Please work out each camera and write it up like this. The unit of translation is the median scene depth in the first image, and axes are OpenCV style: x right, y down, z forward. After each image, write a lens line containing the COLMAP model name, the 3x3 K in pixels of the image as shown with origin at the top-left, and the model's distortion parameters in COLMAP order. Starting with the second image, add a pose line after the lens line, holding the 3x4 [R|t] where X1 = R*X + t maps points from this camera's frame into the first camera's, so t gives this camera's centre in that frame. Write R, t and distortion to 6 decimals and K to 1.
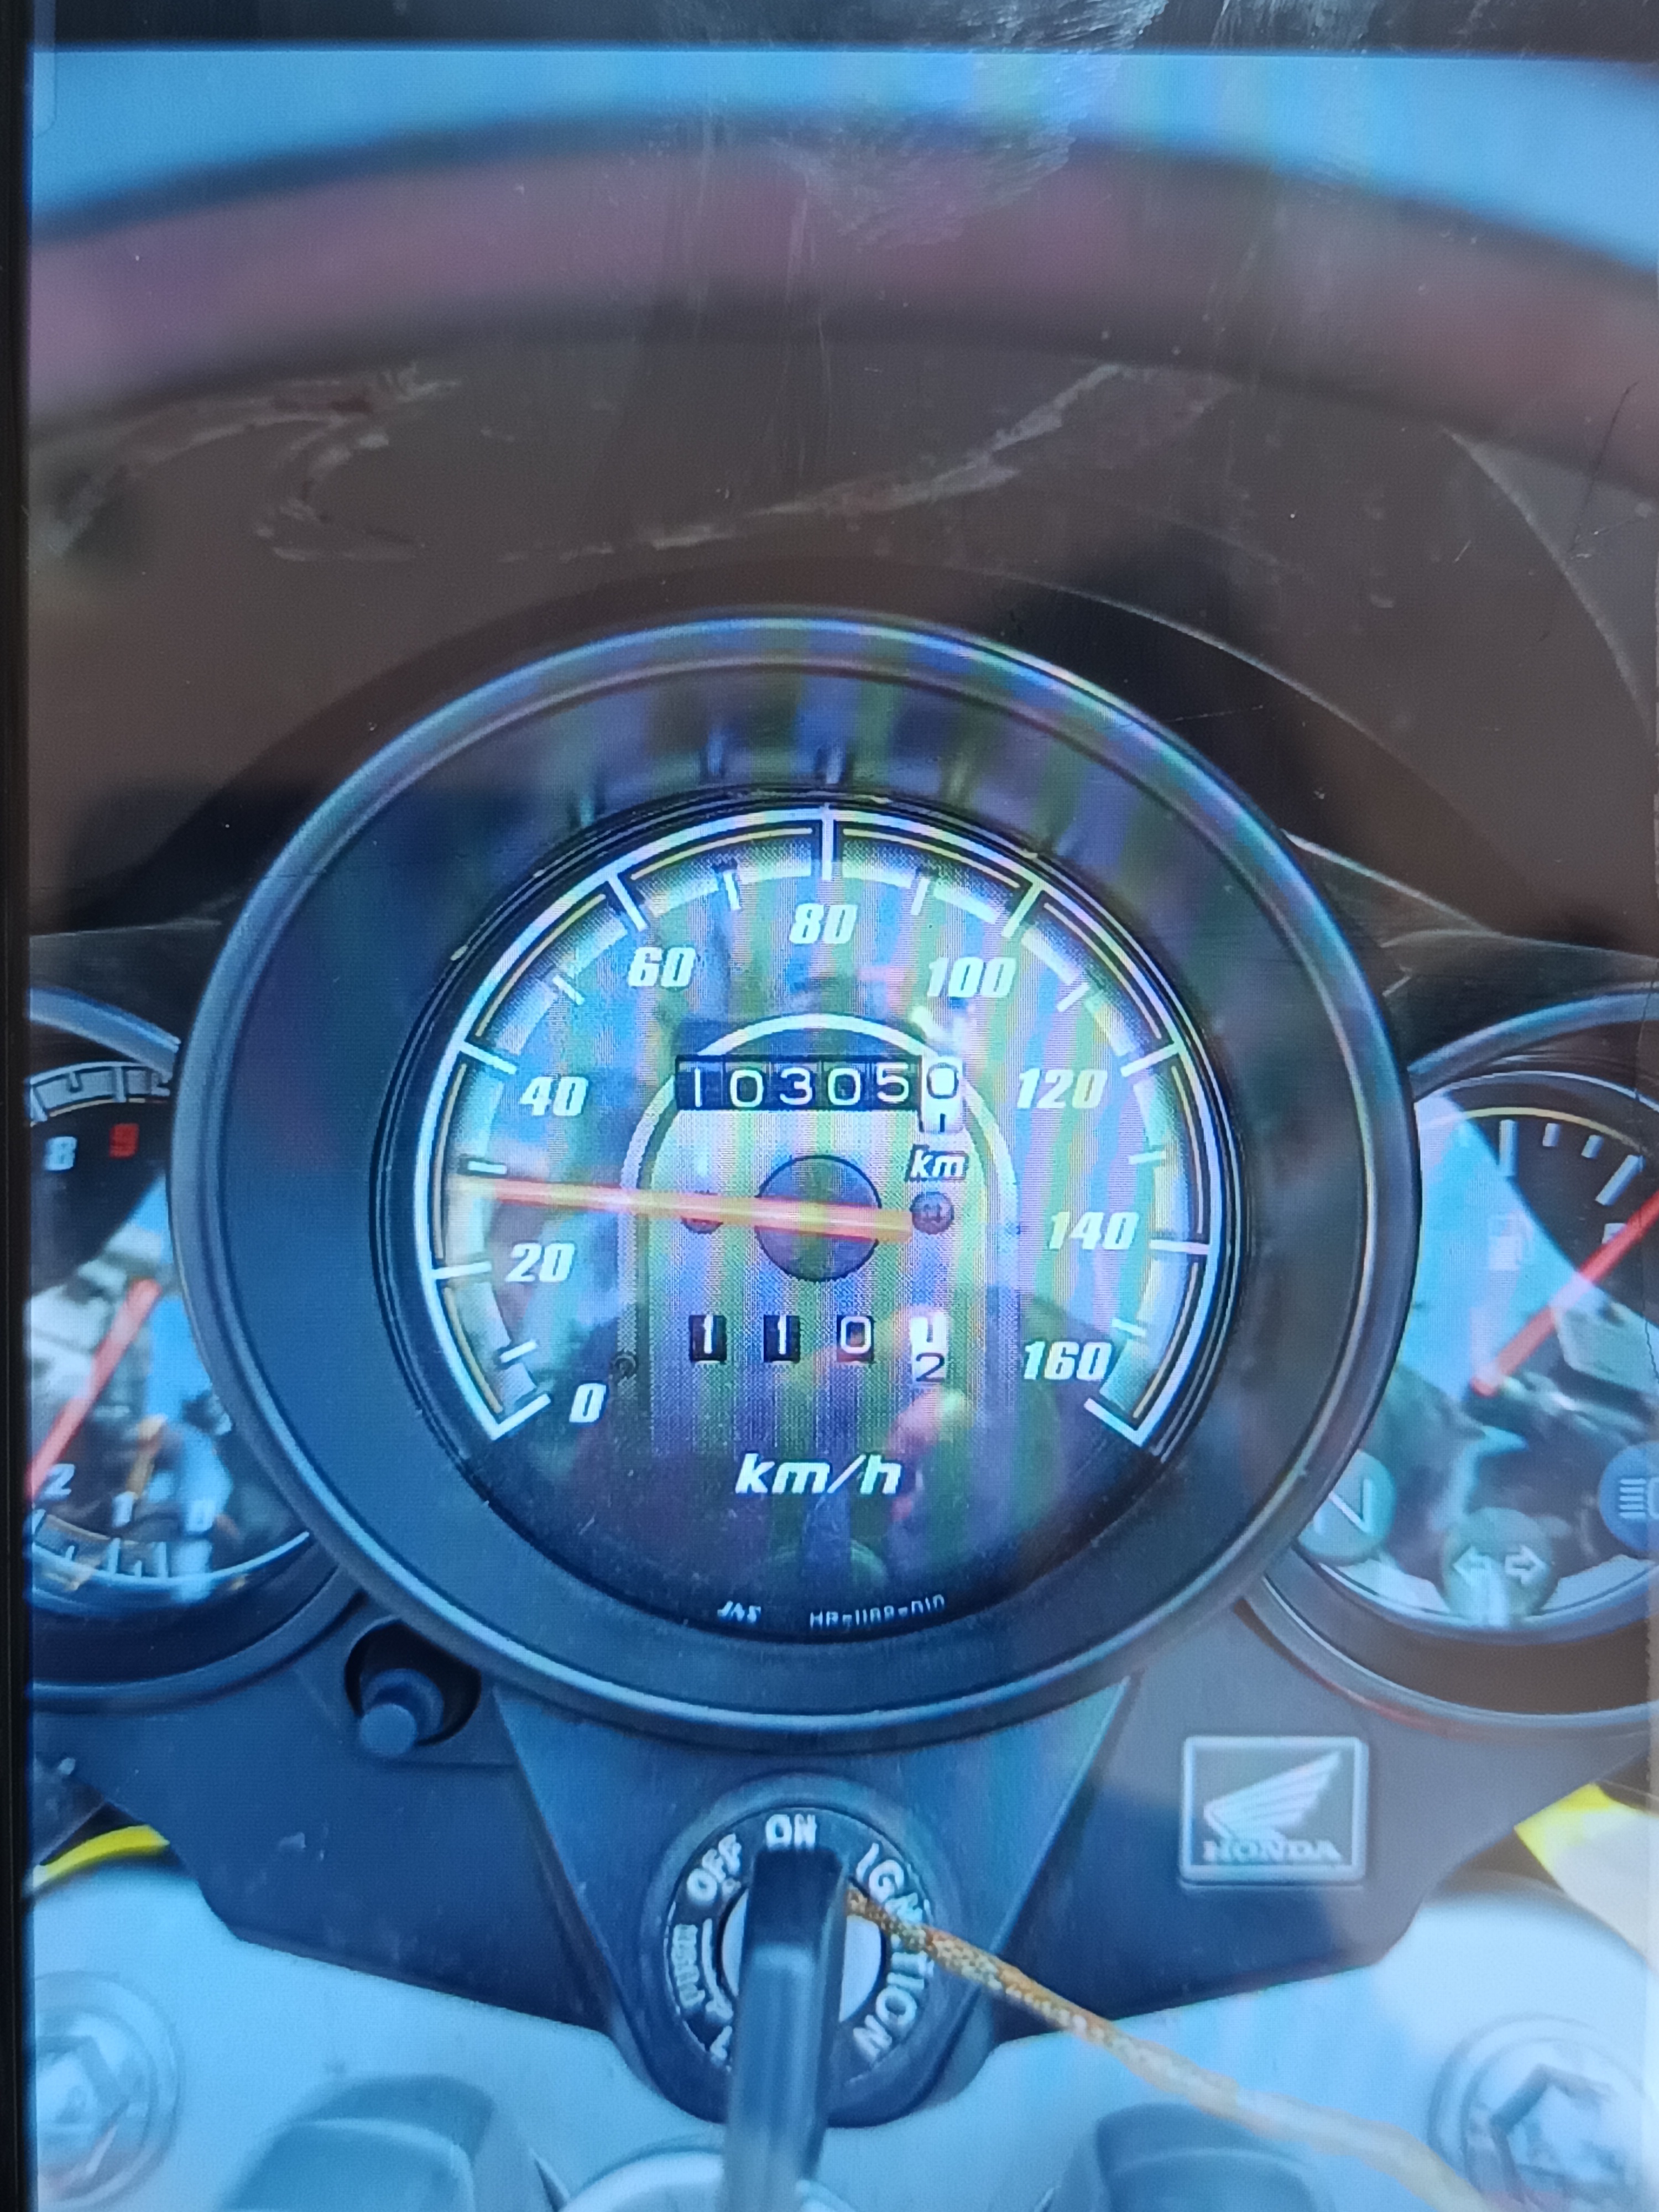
lens RADIAL K [[1690.3, 0, 844.0], [0, 1690.3, 1177.4], [0, 0, 1]] dist [-0.005388, -0.018485]
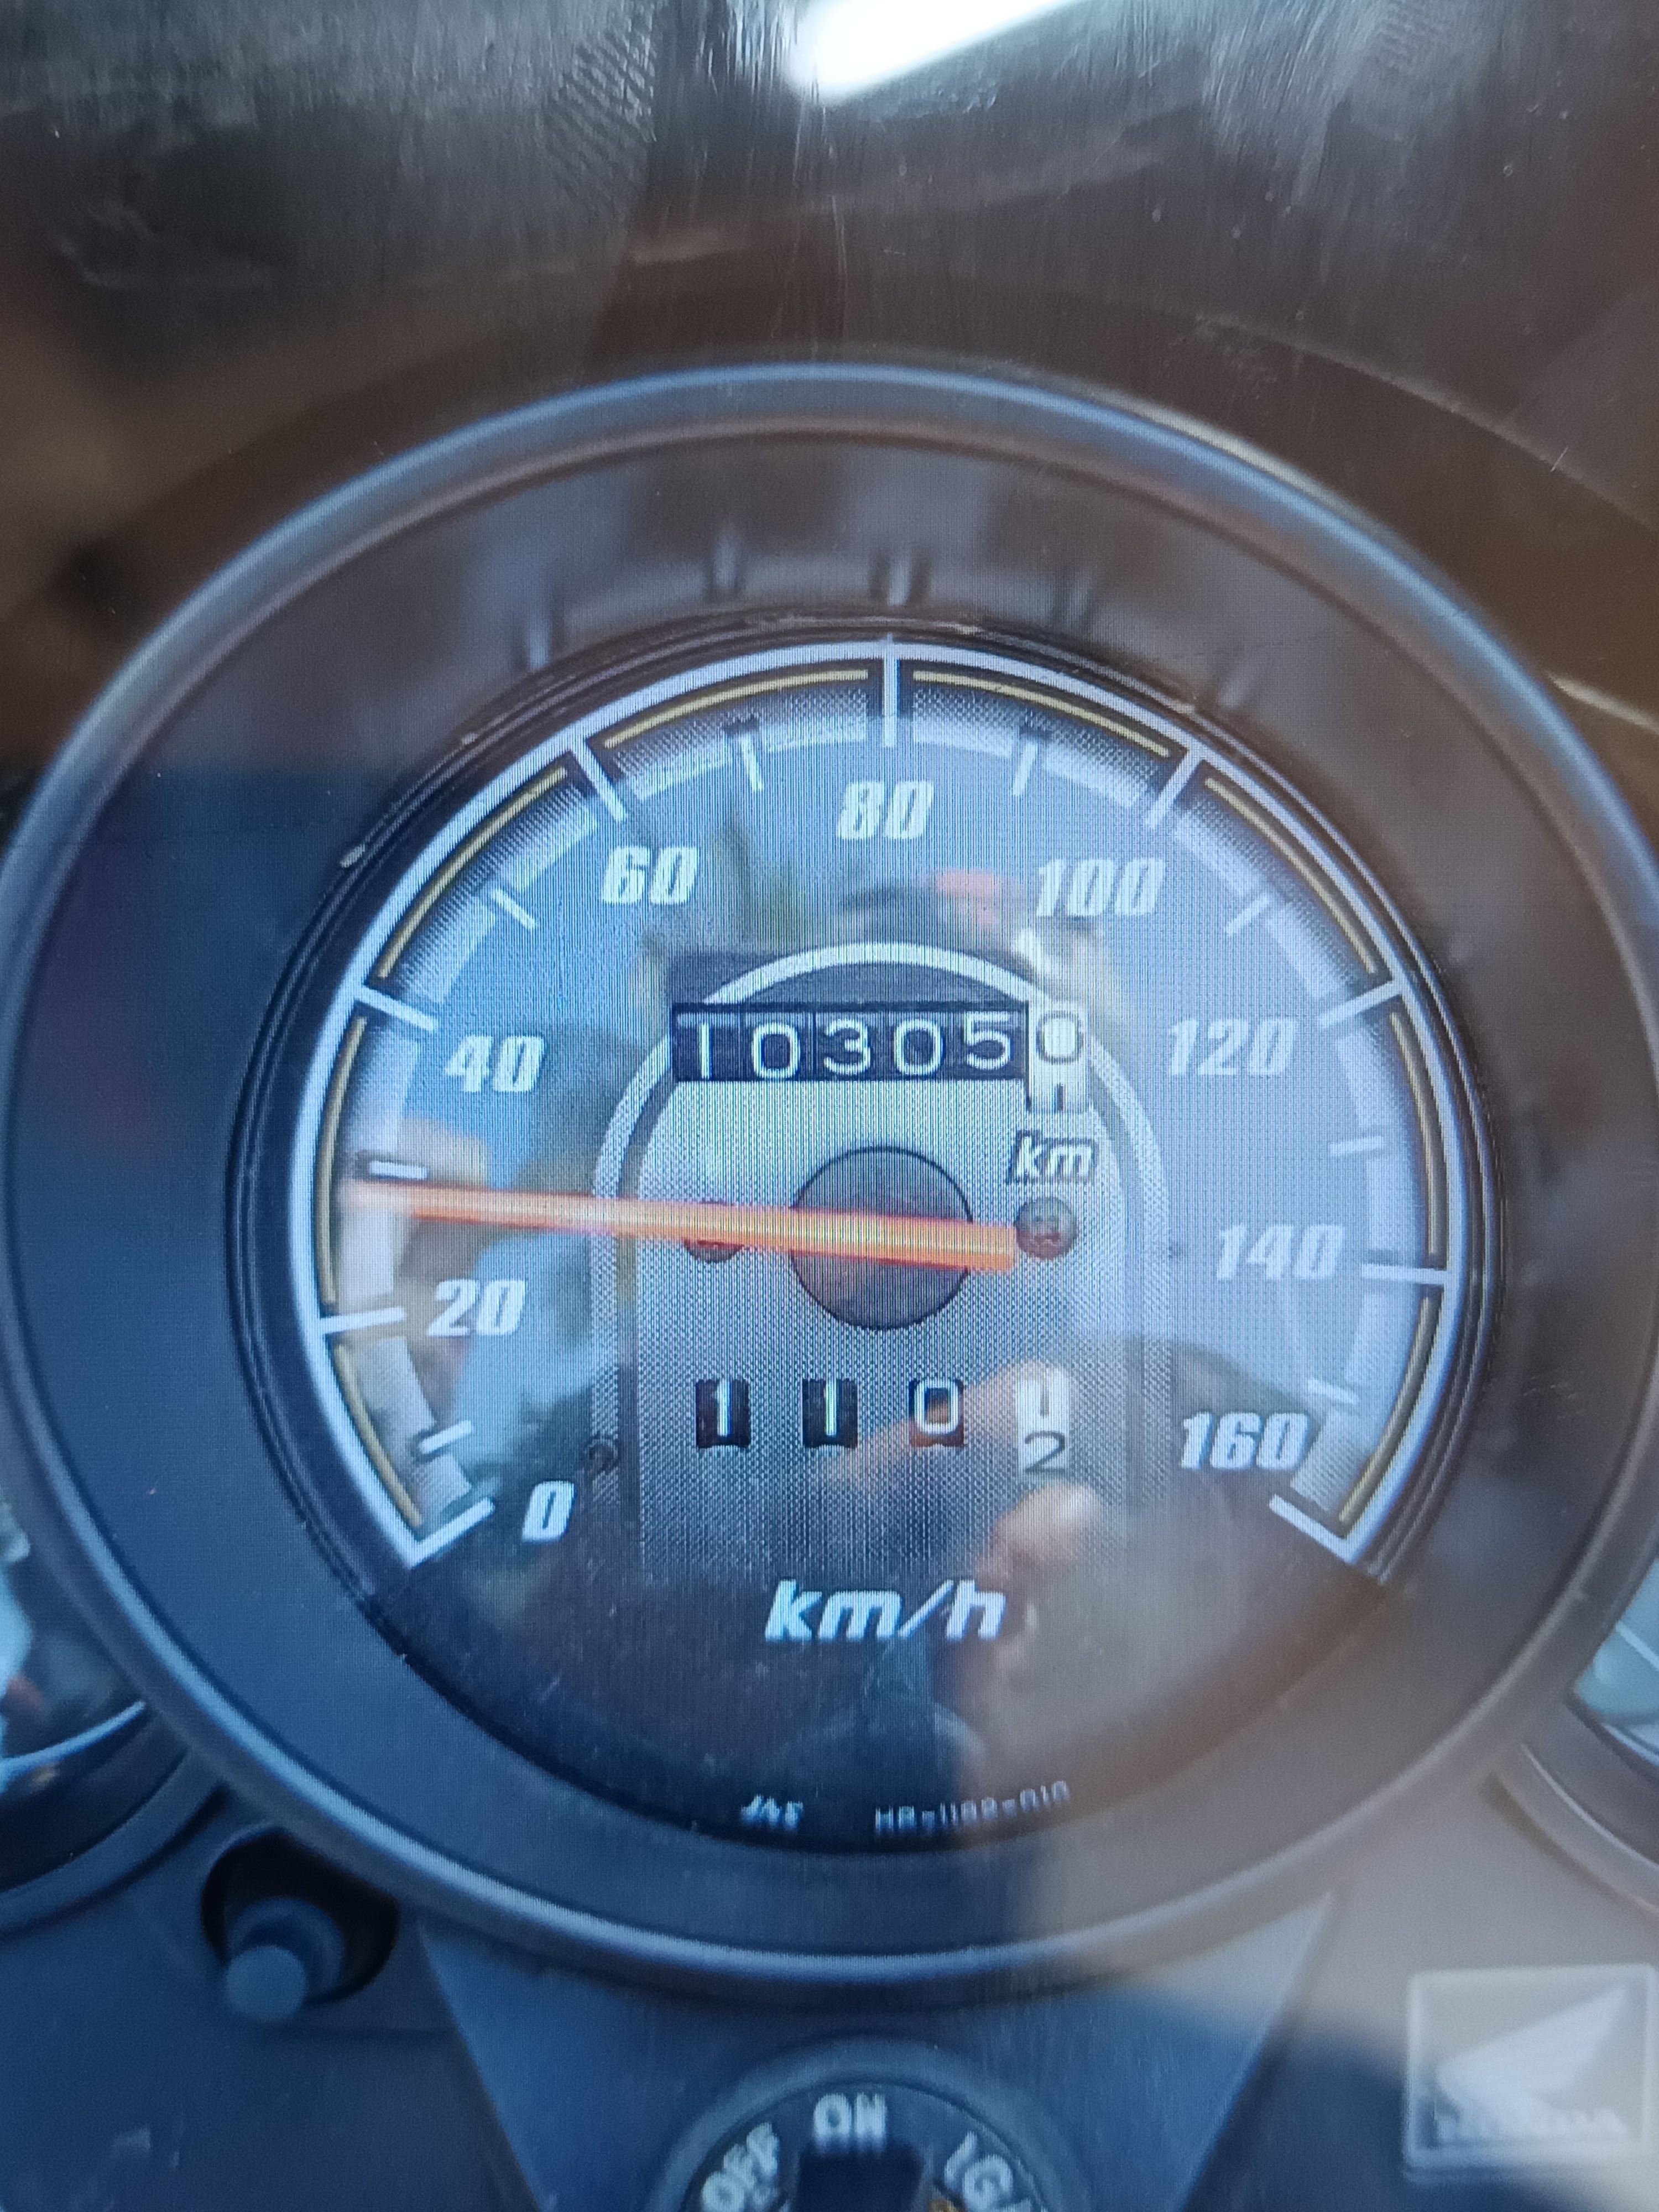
lens RADIAL K [[1614.7, 0, 938.1], [0, 1614.7, 1097.4], [0, 0, 1]] dist [-0.004075, -0.047964]
pose [[0.999725, -0.009198, 0.021584, -0.005854], [0.010194, 0.998868, -0.046463, -0.002304], [-0.021132, 0.046670, 0.998687, 0.339264]]
